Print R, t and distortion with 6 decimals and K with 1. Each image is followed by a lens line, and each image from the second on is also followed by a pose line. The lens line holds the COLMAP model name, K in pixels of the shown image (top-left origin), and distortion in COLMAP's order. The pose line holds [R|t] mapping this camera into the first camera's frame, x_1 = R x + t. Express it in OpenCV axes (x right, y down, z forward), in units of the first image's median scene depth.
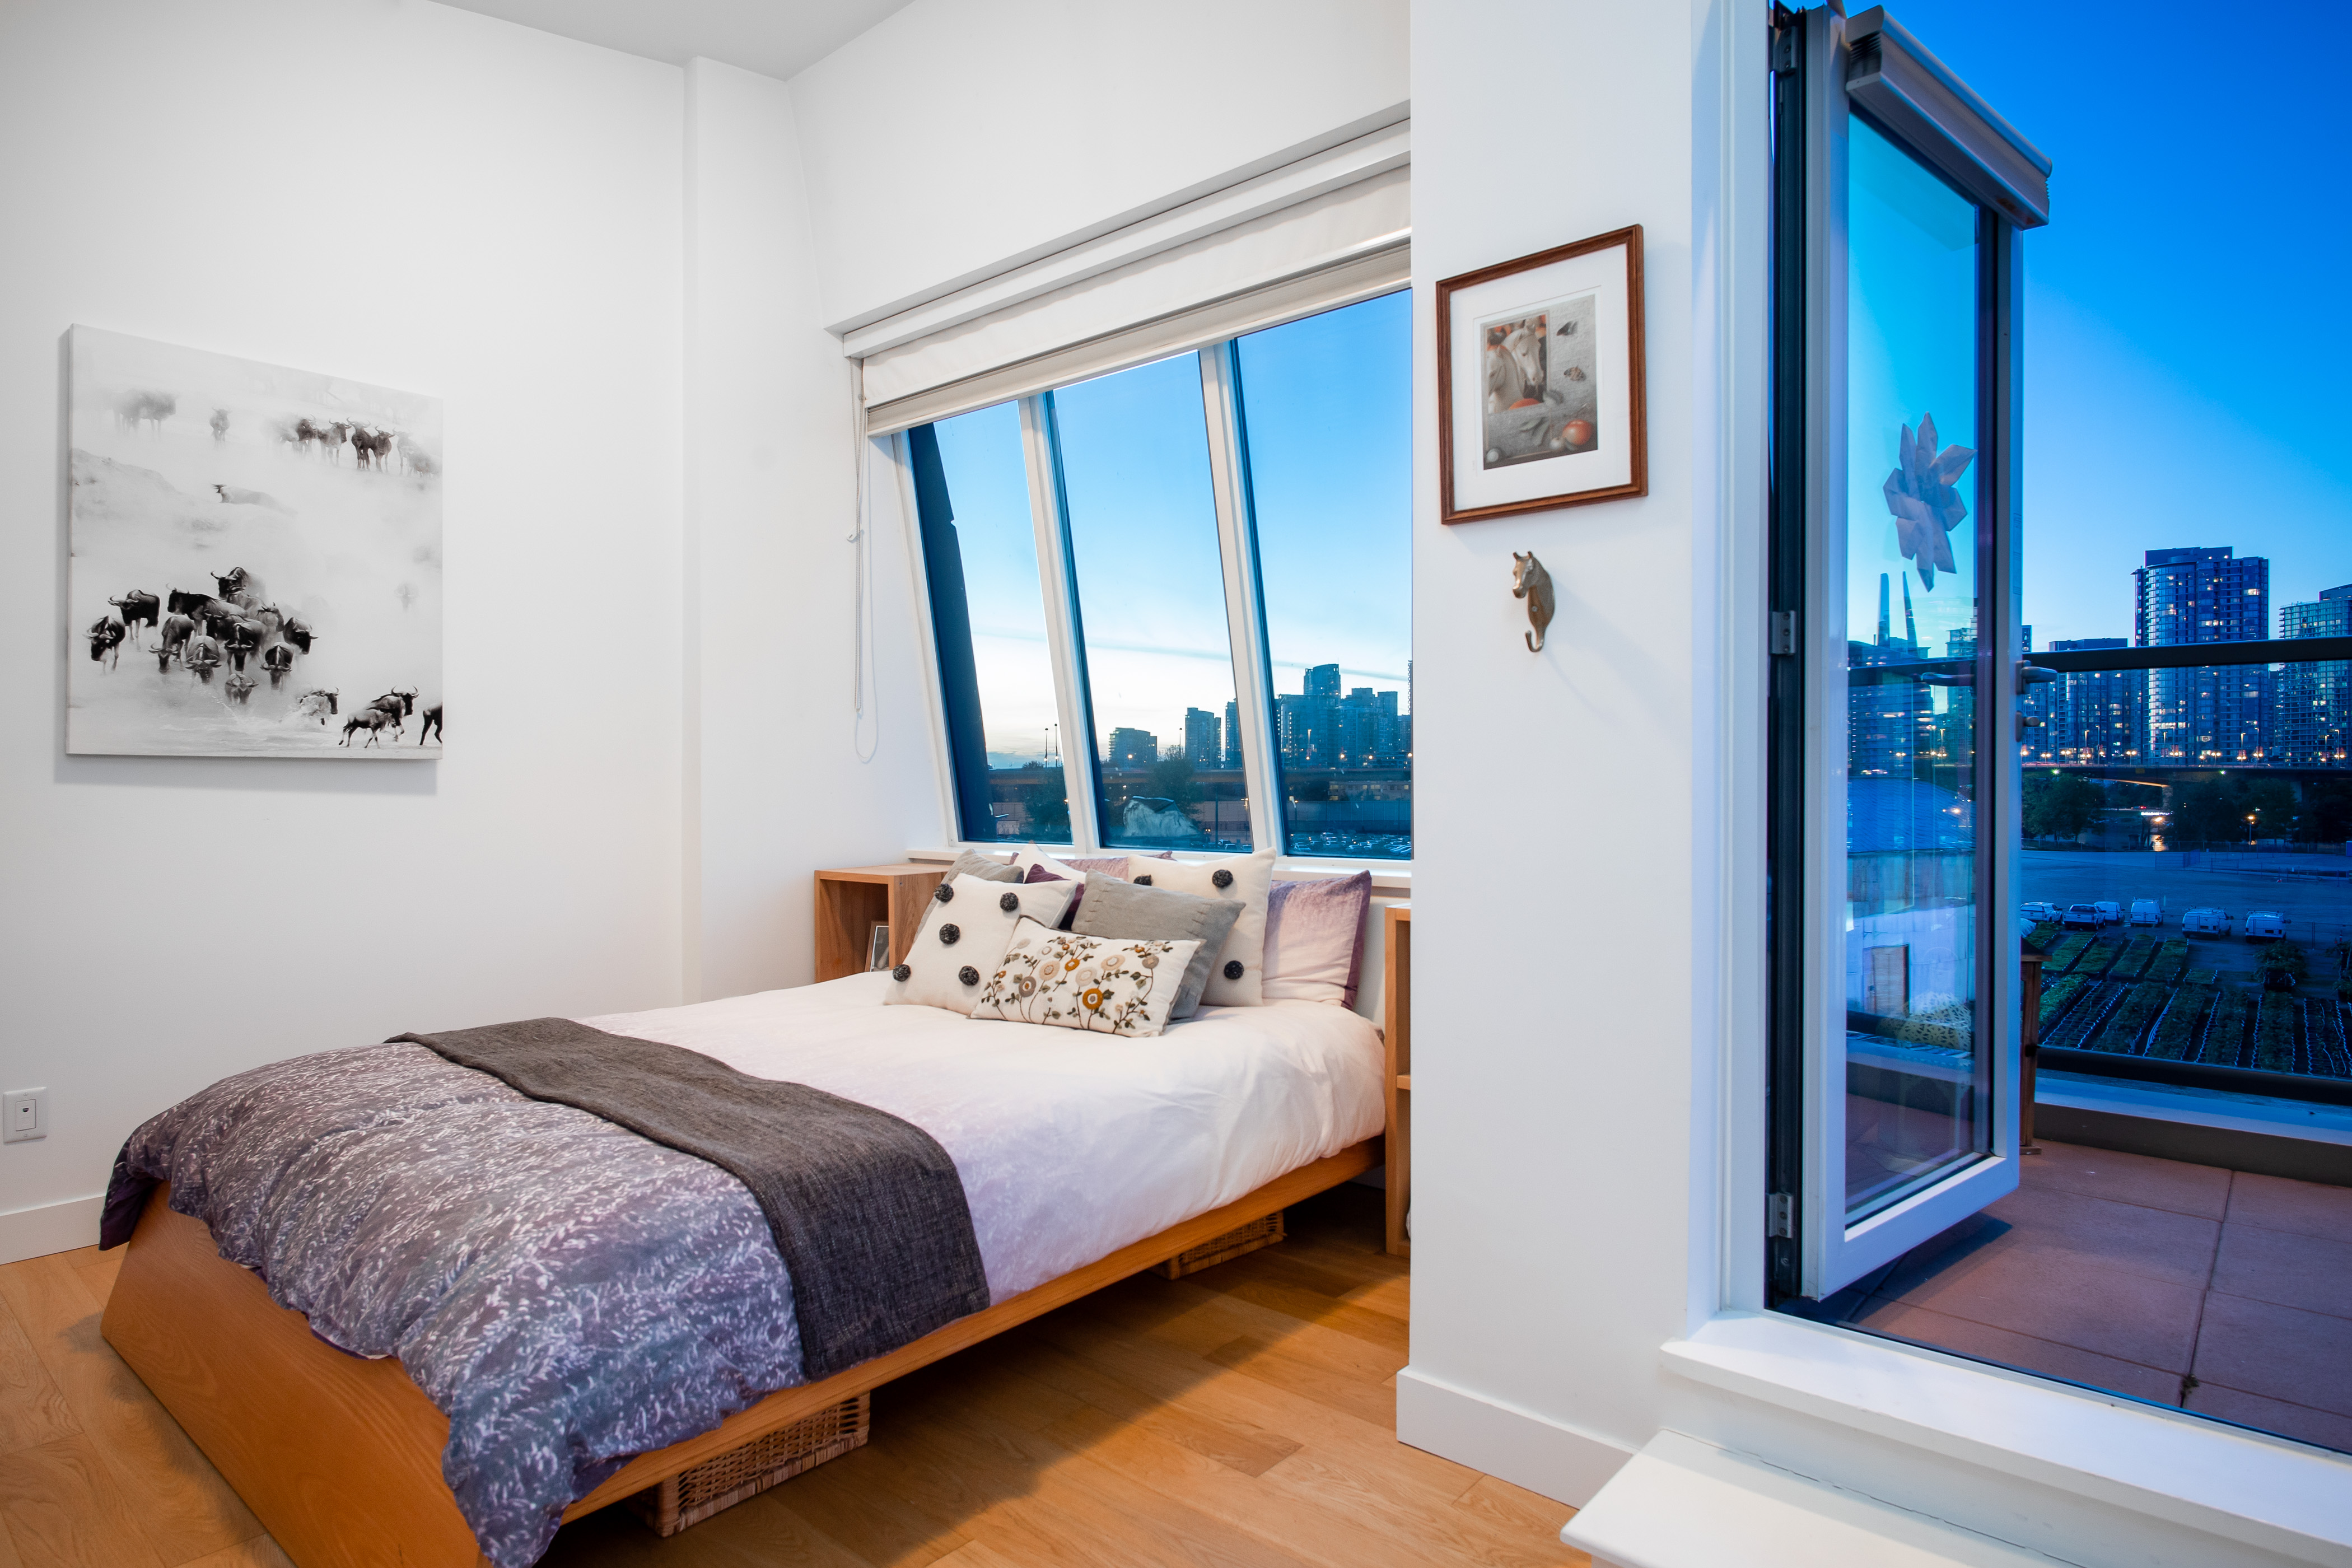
lens RADIAL K [[1282.8, 0, 1094.7], [0, 1282.8, 773.1], [0, 0, 1]] dist [-0.003126, -0.002289]
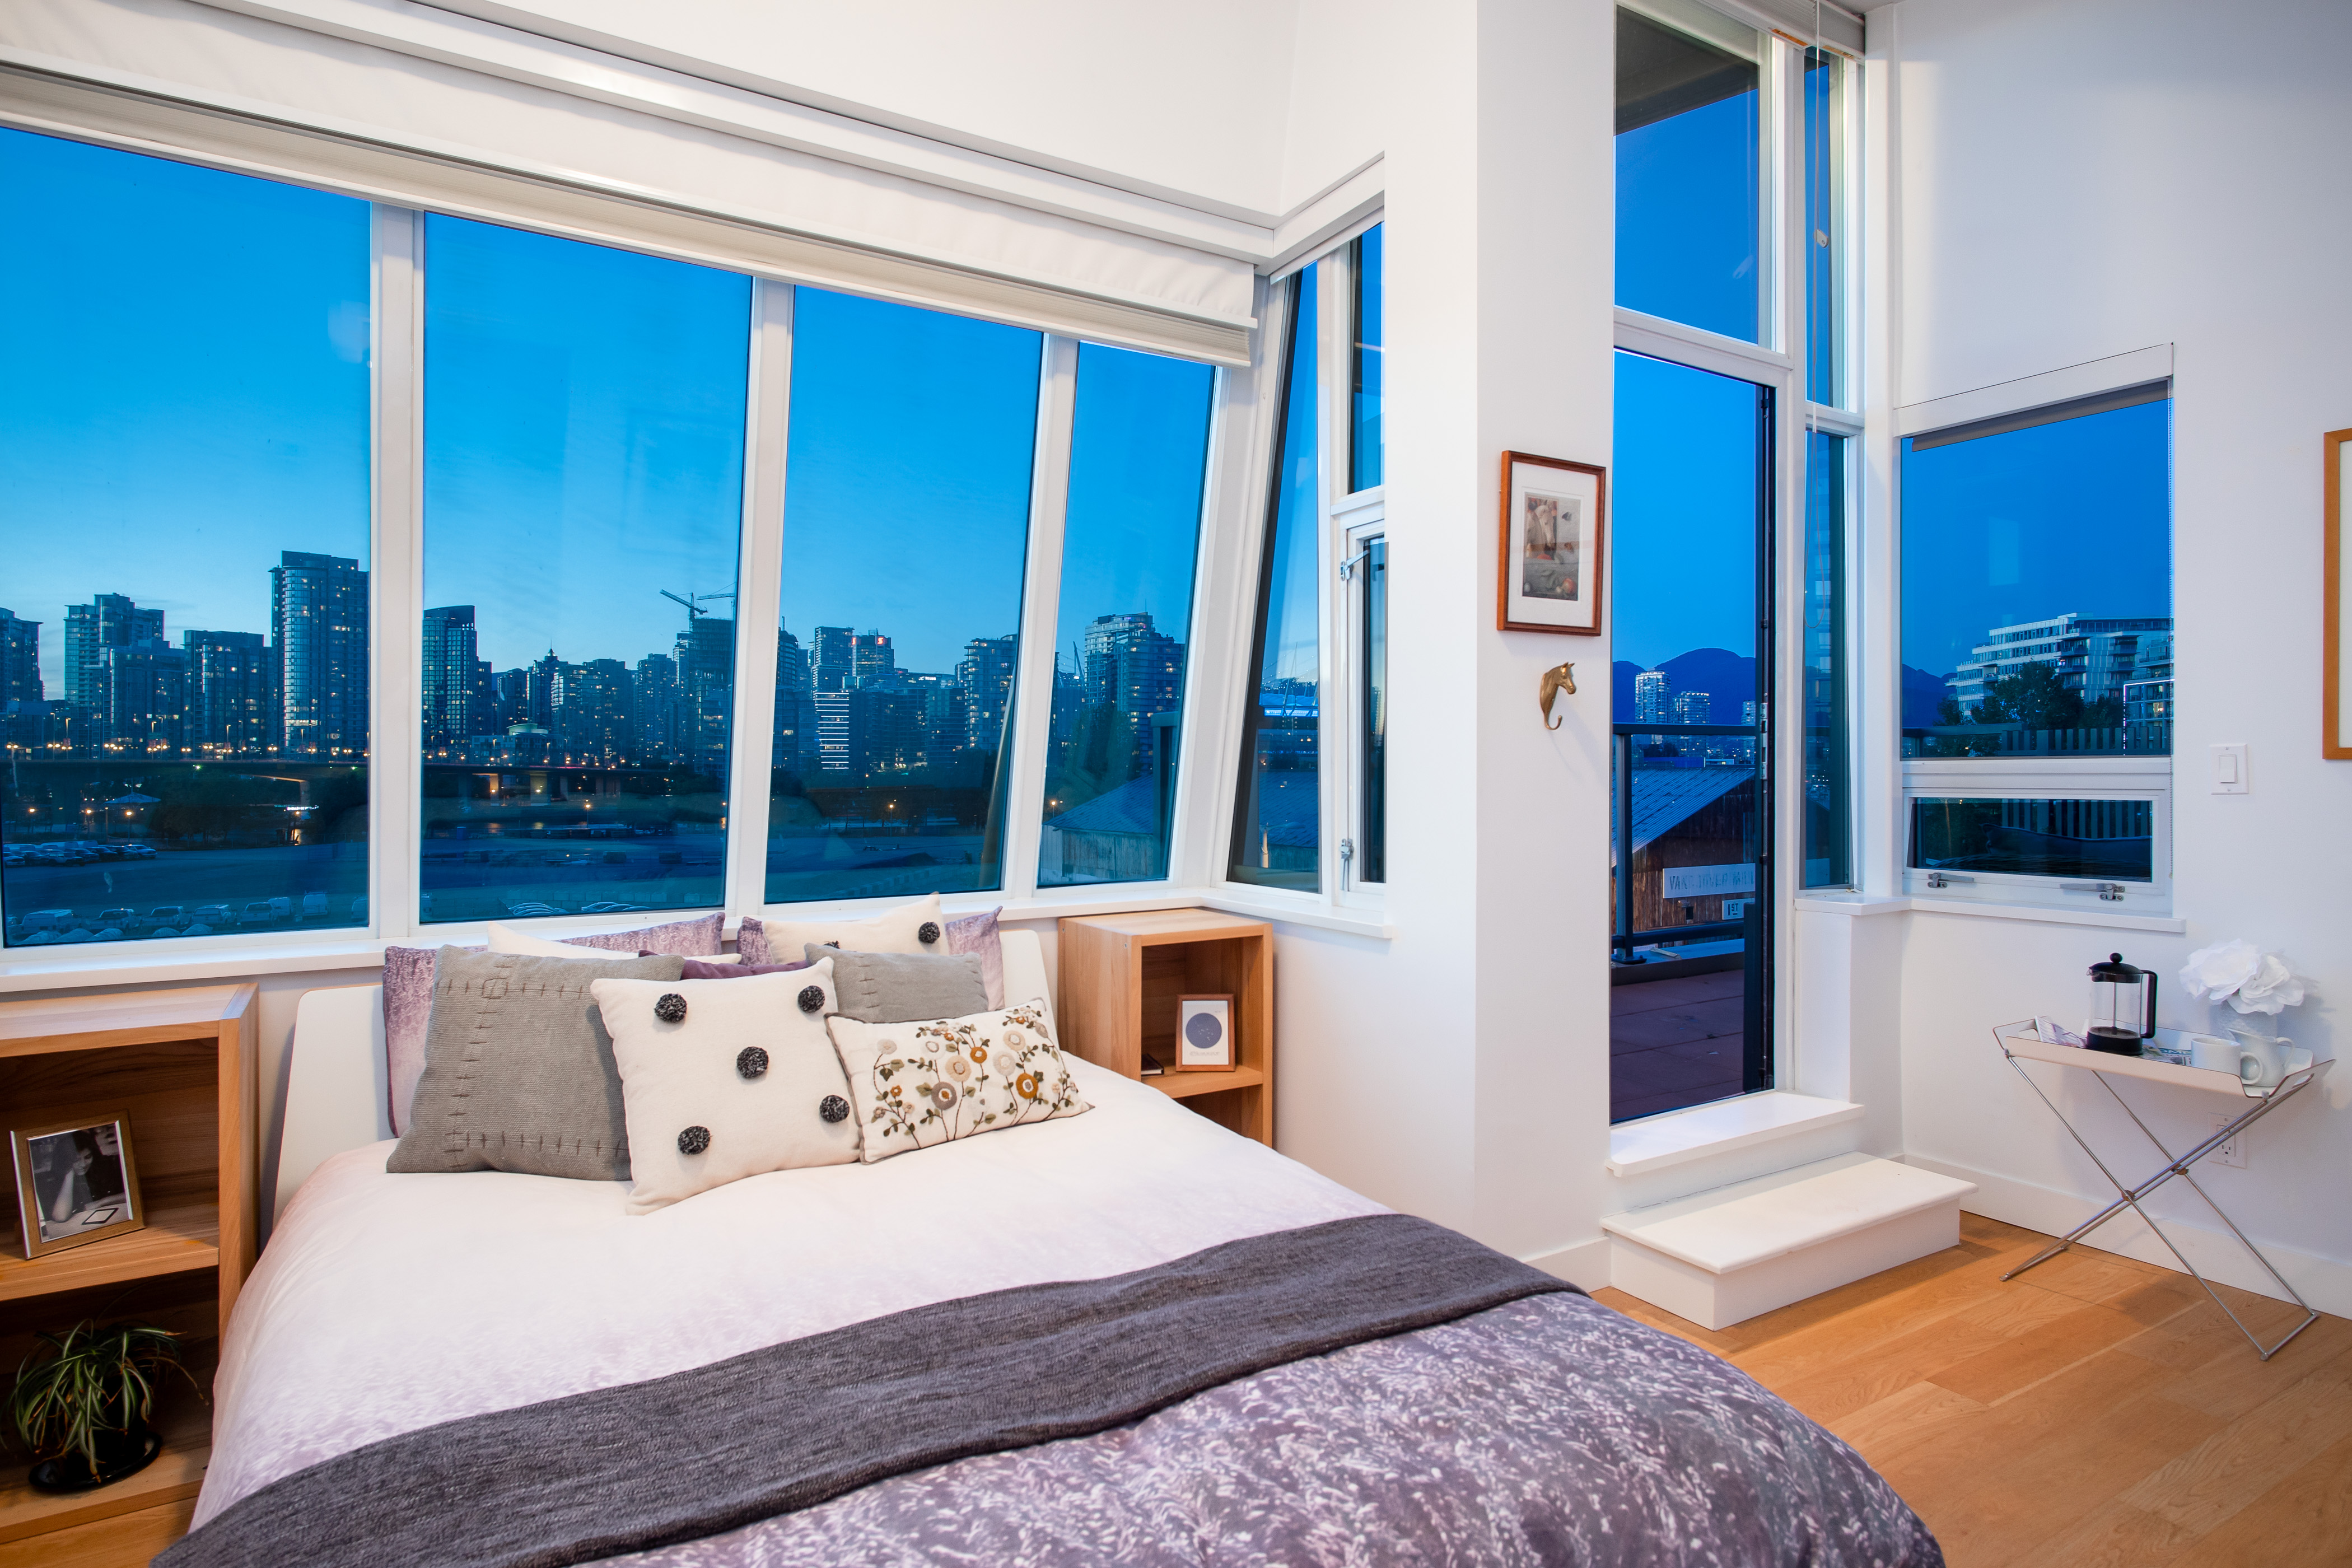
lens RADIAL K [[1327.9, 0, 1215.6], [0, 1327.9, 775.9], [0, 0, 1]] dist [-0.000127, 0.000027]
pose [[0.257289, -0.004555, 0.966324, -0.915983], [-0.001140, 0.999987, 0.005017, -0.037037], [-0.966334, -0.002393, 0.257280, 0.737048]]
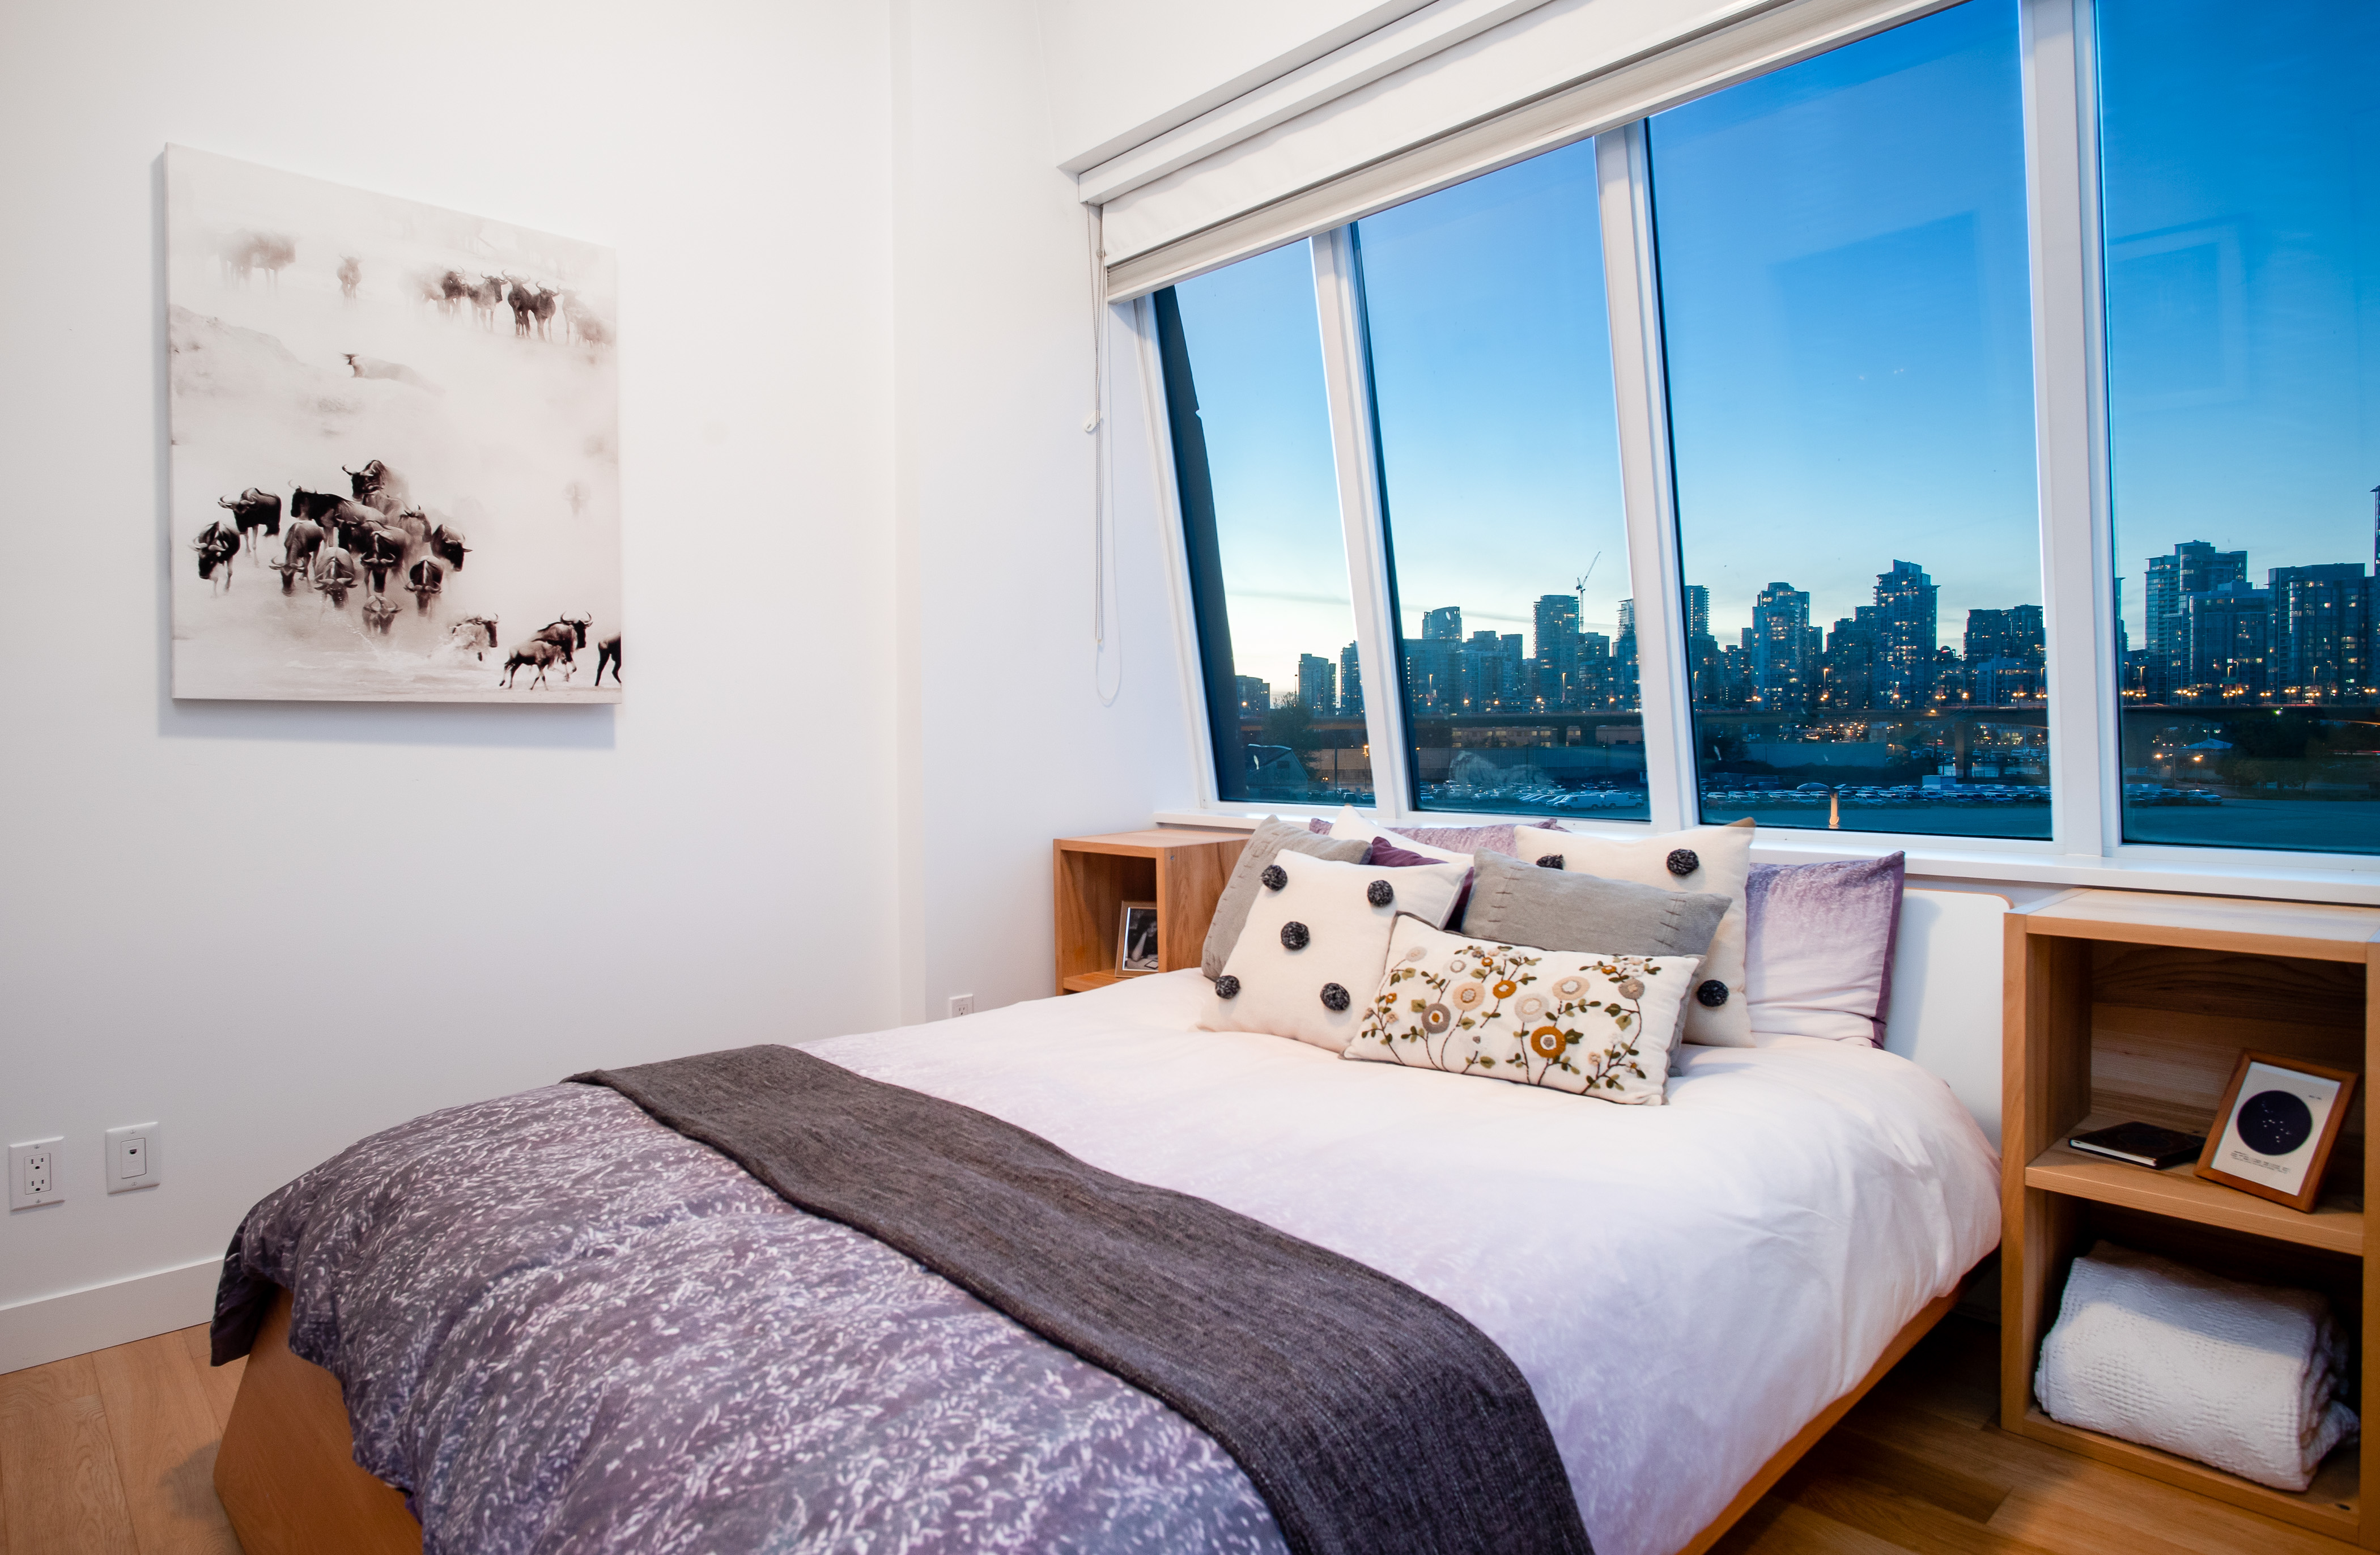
lens RADIAL K [[1282.3, 0, 1059.7], [0, 1282.3, 753.9], [0, 0, 1]] dist [-0.002816, -0.000172]
pose [[0.993652, -0.003915, -0.112431, -0.206639], [0.006731, 0.999673, 0.024681, 0.003508], [0.112298, -0.025281, 0.993353, 0.329674]]
